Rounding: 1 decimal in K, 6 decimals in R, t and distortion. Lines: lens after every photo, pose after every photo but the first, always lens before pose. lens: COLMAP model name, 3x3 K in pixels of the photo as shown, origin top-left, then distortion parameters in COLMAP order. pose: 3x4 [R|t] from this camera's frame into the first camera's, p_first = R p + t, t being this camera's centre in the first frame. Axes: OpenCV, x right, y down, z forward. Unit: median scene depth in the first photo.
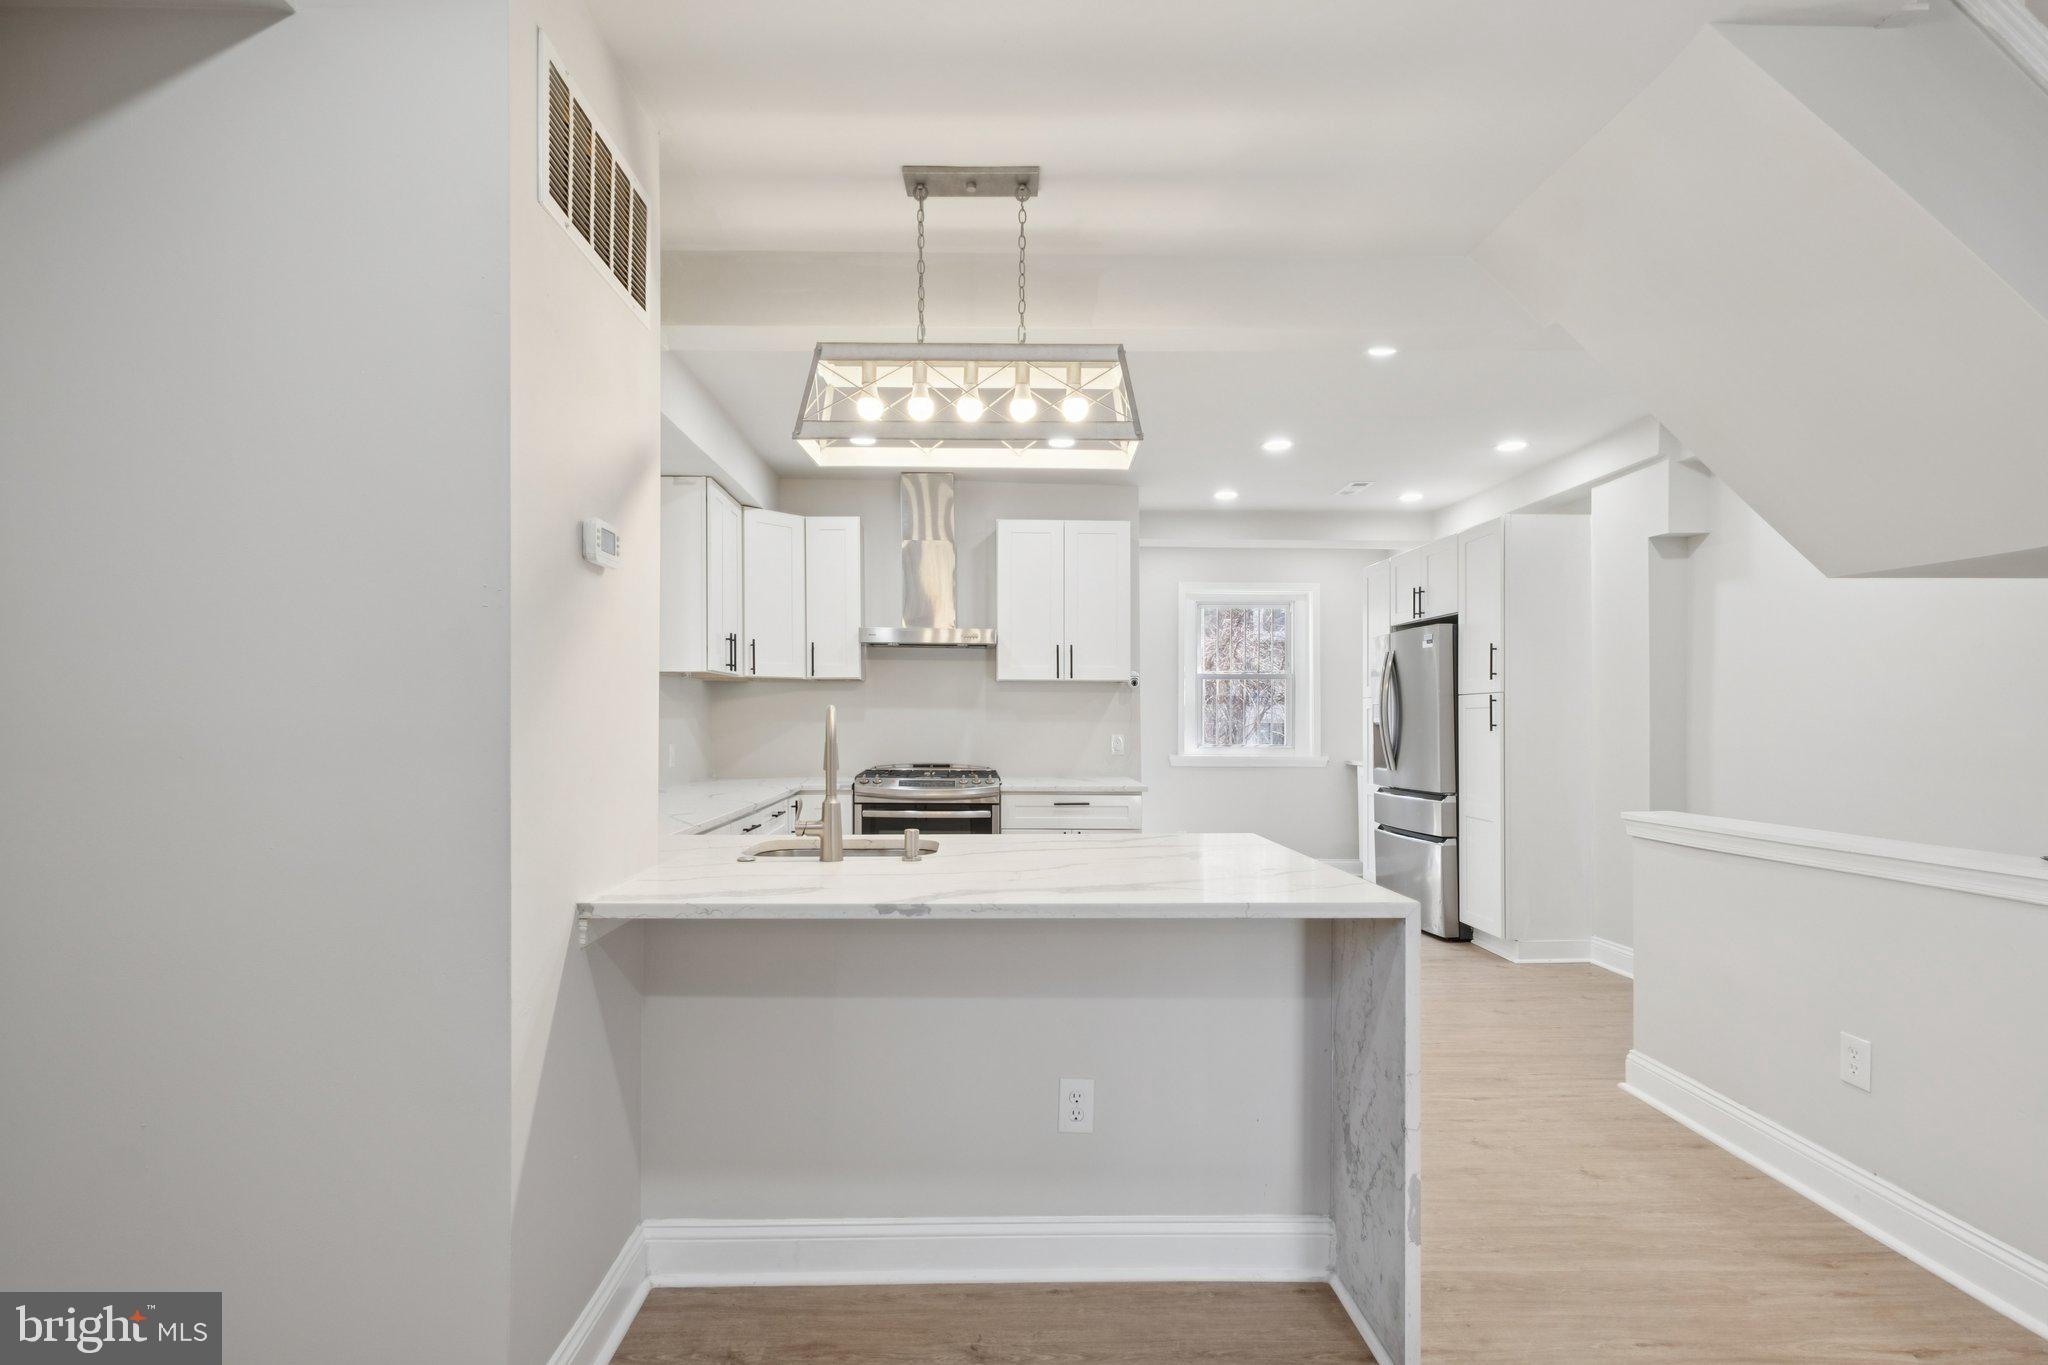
lens RADIAL K [[970.3, 0, 986.2], [0, 970.3, 708.1], [0, 0, 1]] dist [0.000259, 0.002545]
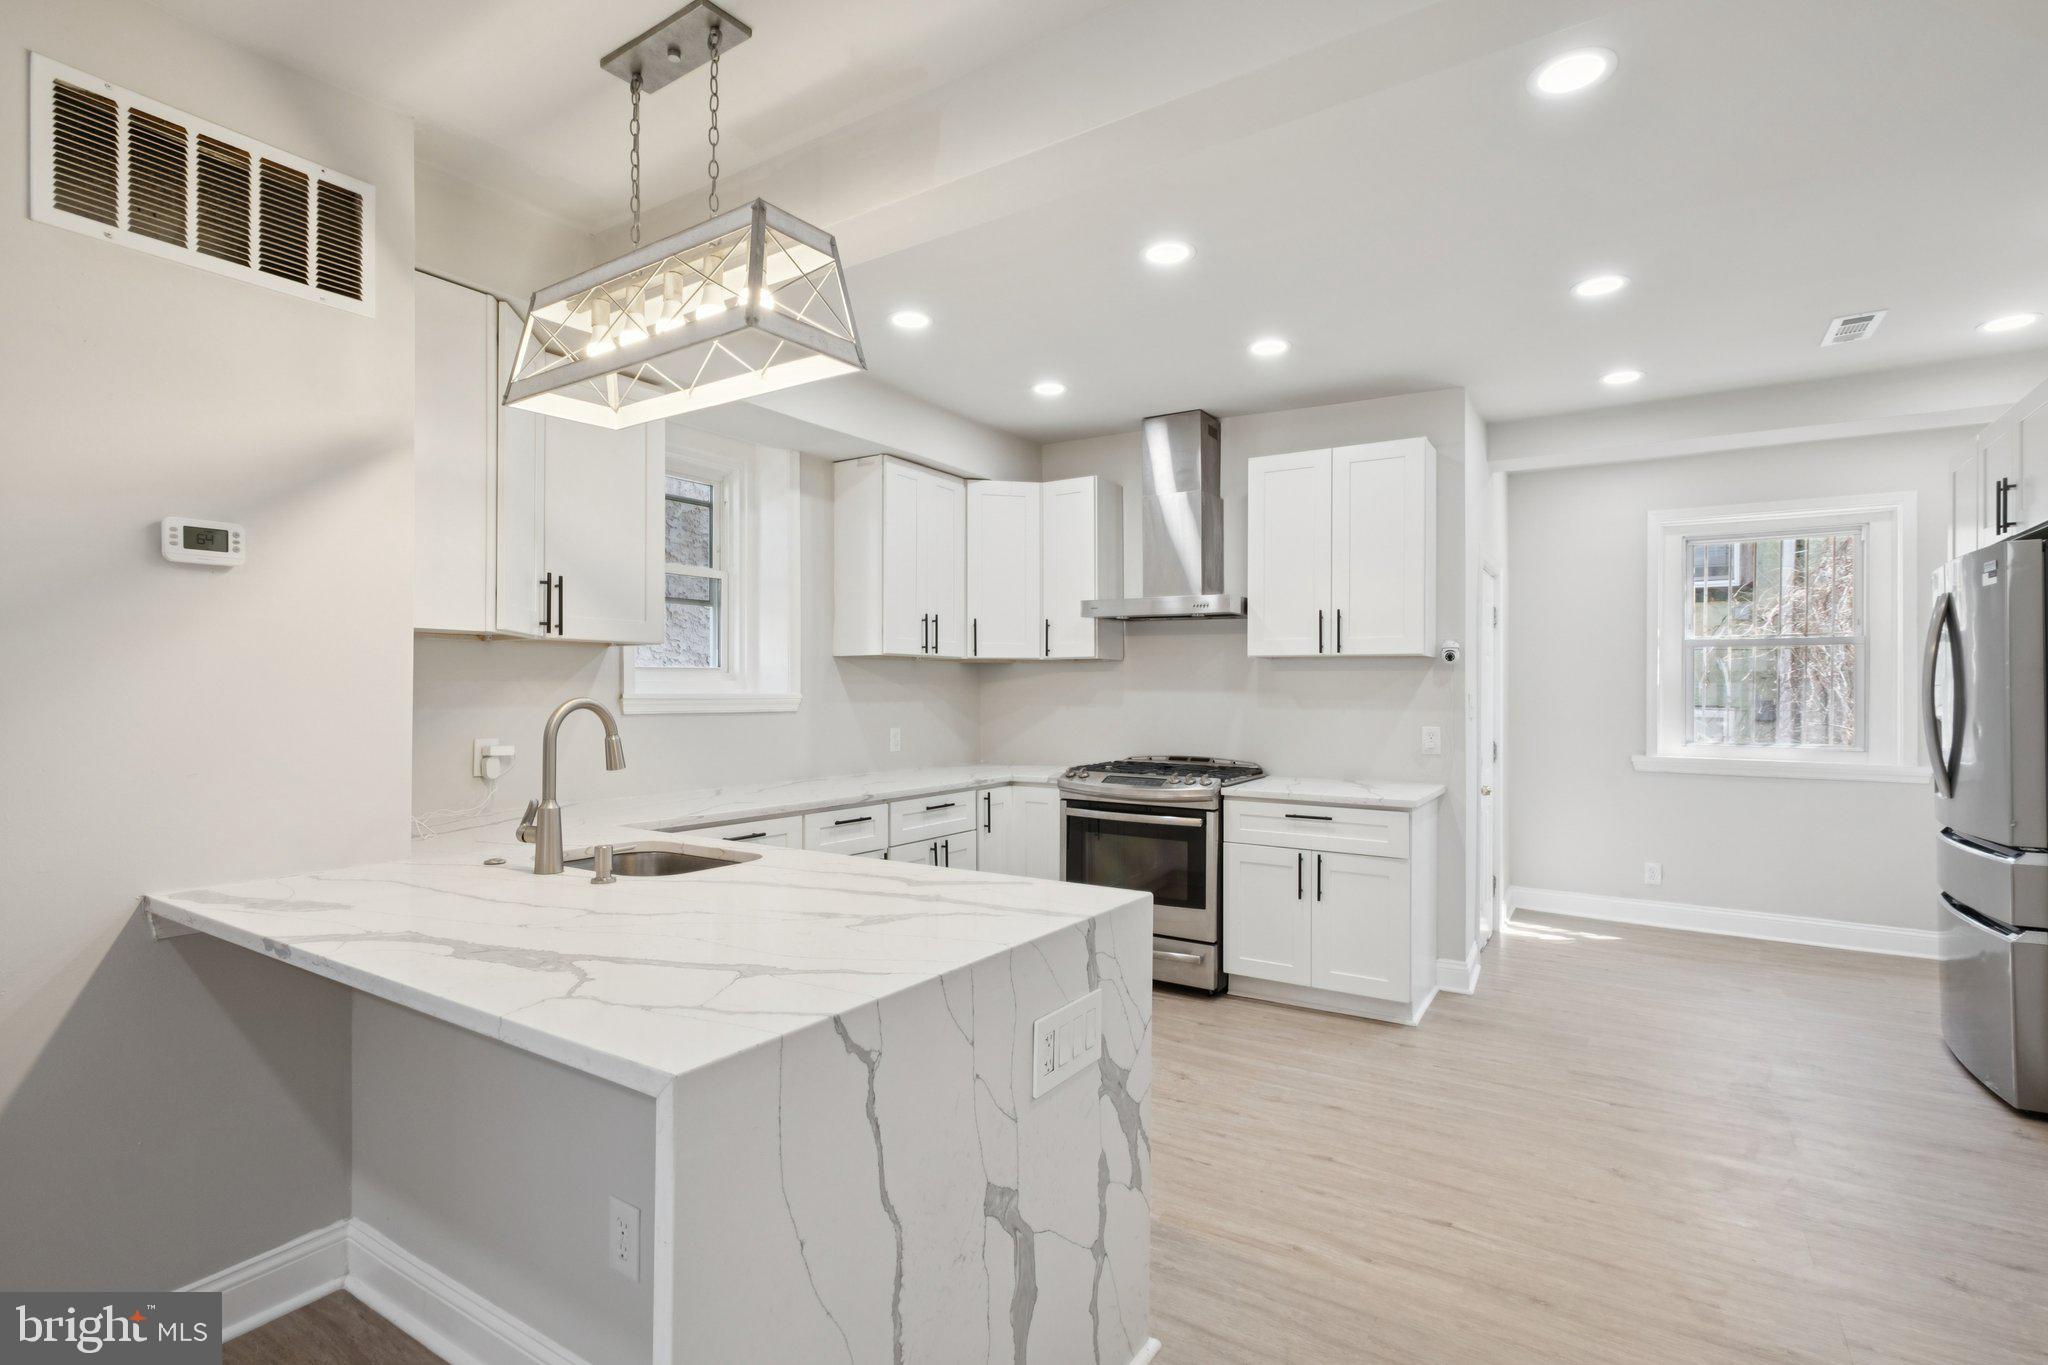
lens RADIAL K [[970.3, 0, 1014.7], [0, 970.3, 687.6], [0, 0, 1]] dist [0.000259, 0.002545]
pose [[0.829306, -0.000408, -0.558794, 0.312633], [0.002289, 0.999994, 0.002668, -0.006200], [0.558790, -0.003492, 0.829302, 0.226356]]
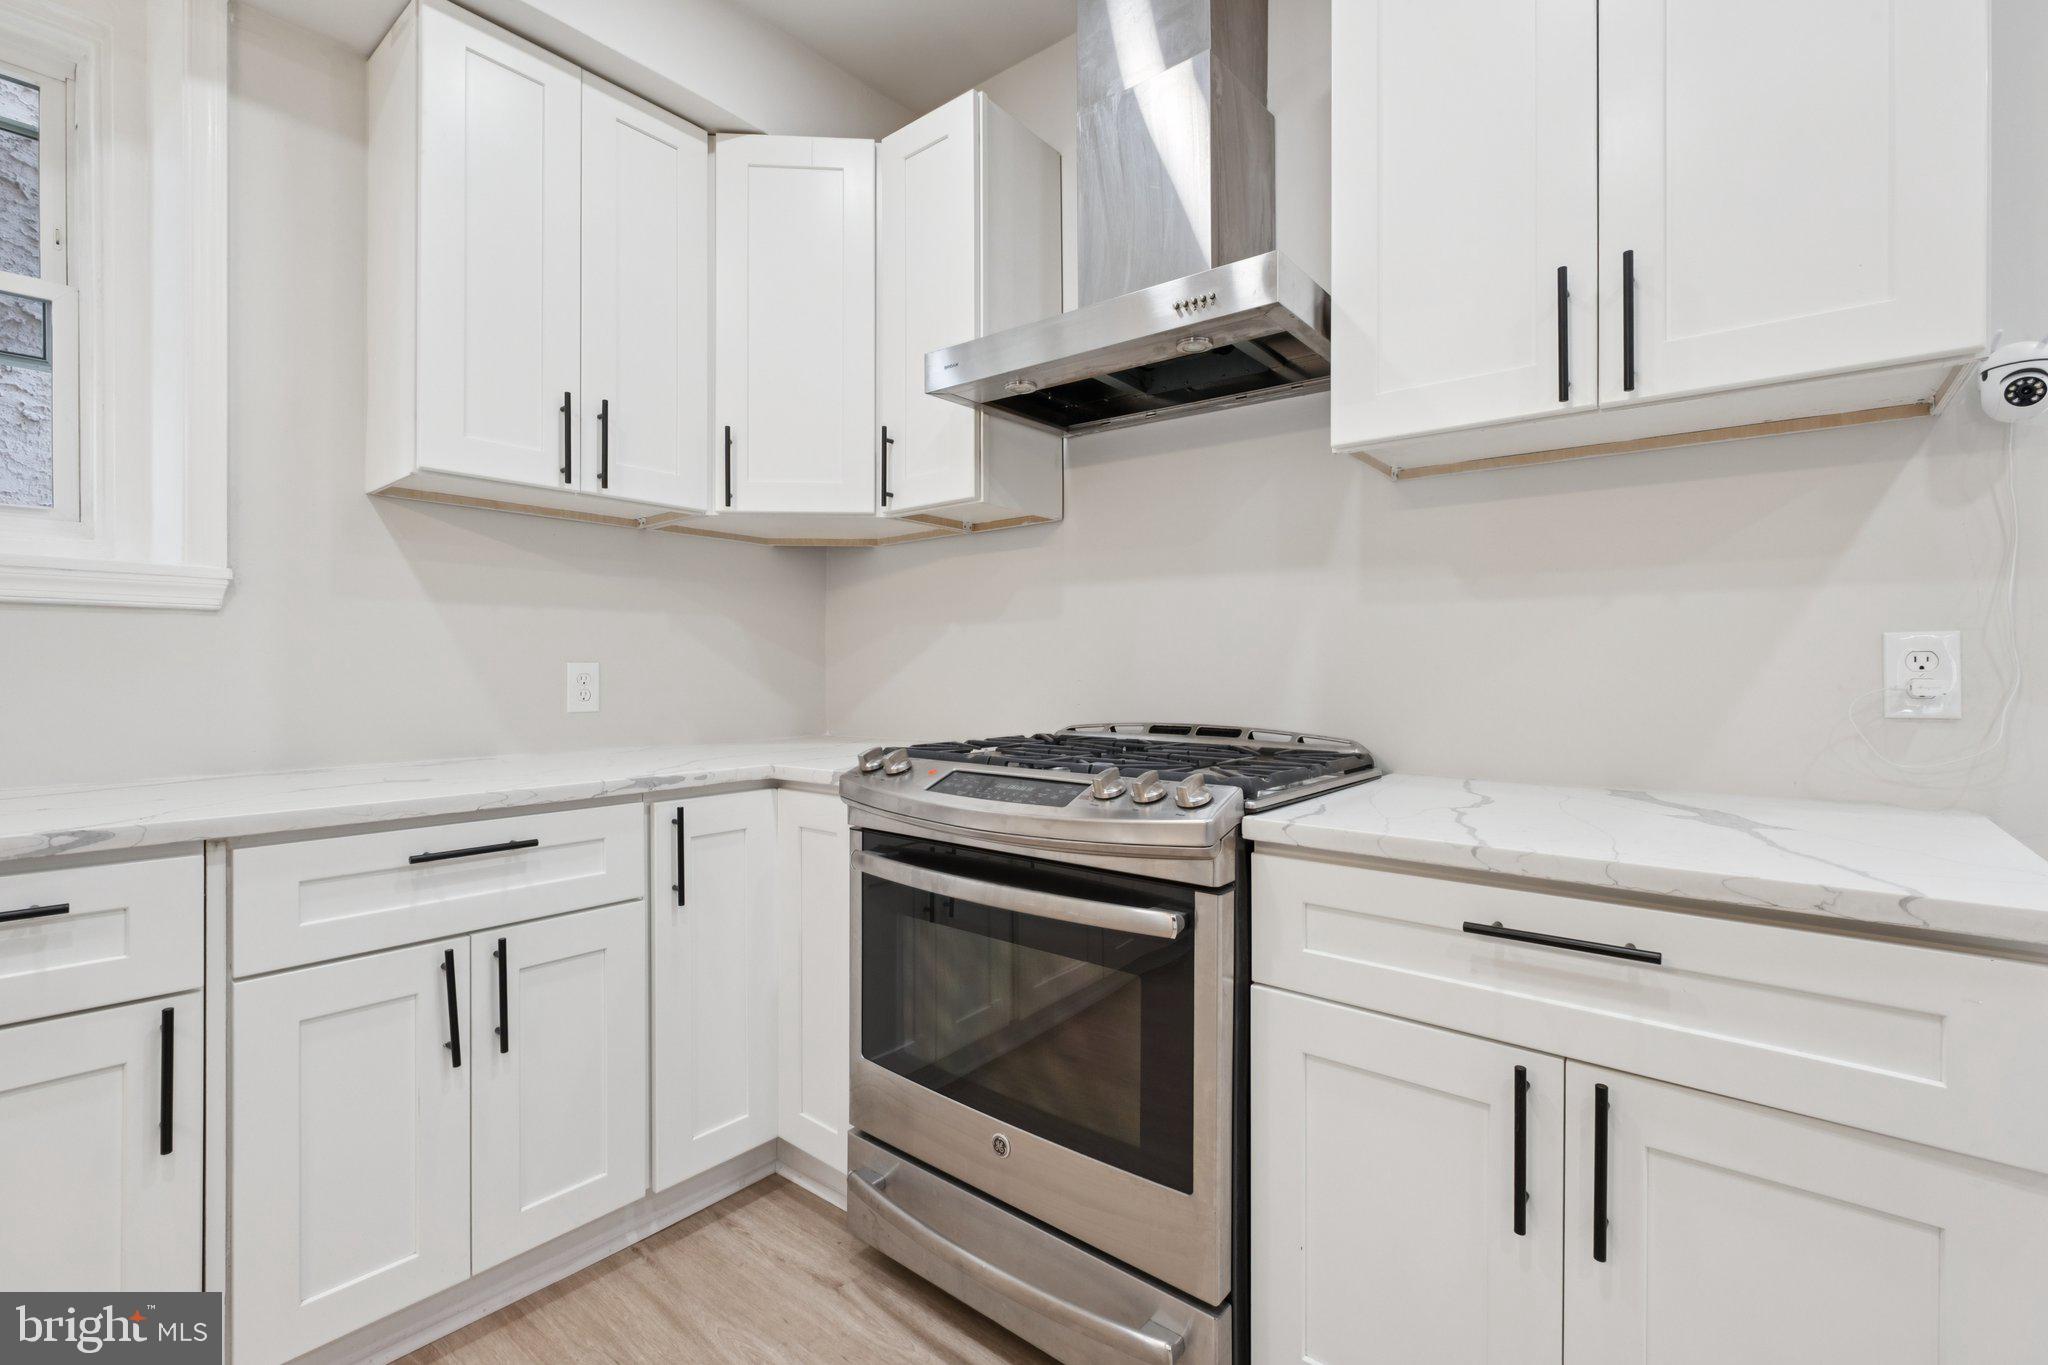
lens RADIAL K [[902.0, 0, 1006.2], [0, 902.0, 670.3], [0, 0, 1]] dist [-0.002446, 0.001741]
pose [[0.751655, -0.001660, -0.659555, 0.121858], [0.005087, 0.999982, 0.003281, 0.037858], [0.659537, -0.005821, 0.751649, 0.750502]]
